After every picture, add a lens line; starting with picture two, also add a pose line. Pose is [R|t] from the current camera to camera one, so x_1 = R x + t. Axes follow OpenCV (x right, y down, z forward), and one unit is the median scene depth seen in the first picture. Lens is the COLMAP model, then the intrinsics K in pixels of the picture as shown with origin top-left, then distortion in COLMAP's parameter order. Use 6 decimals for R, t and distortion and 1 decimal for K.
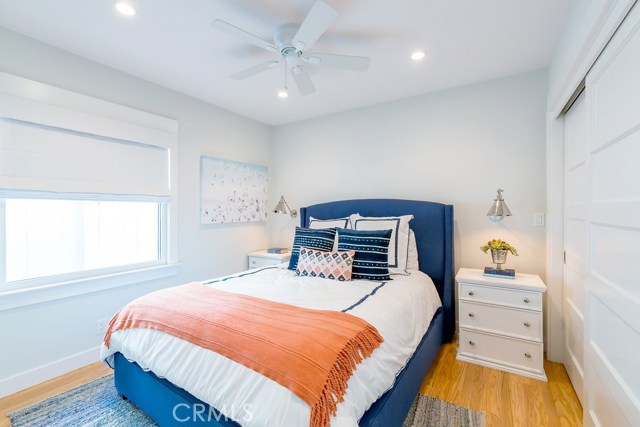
lens RADIAL K [[278.9, 0, 320.0], [0, 278.9, 213.5], [0, 0, 1]] dist [-0.000311, -0.000125]
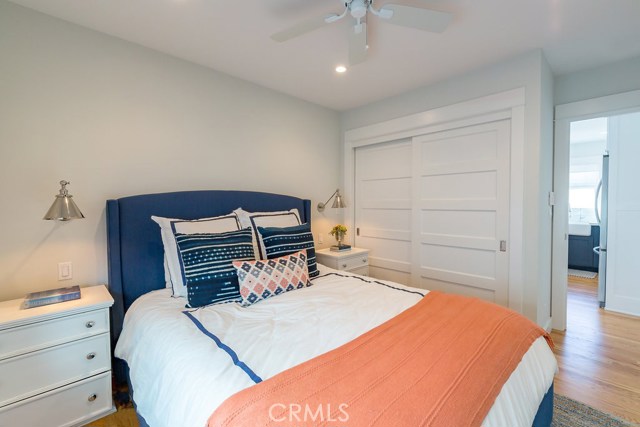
lens RADIAL K [[278.9, 0, 320.0], [0, 278.9, 213.5], [0, 0, 1]] dist [-0.000311, -0.000125]
pose [[0.246886, -0.032179, 0.968510, -0.653429], [0.020027, 0.999404, 0.028100, -0.002225], [-0.968837, 0.012459, 0.247384, 0.687560]]
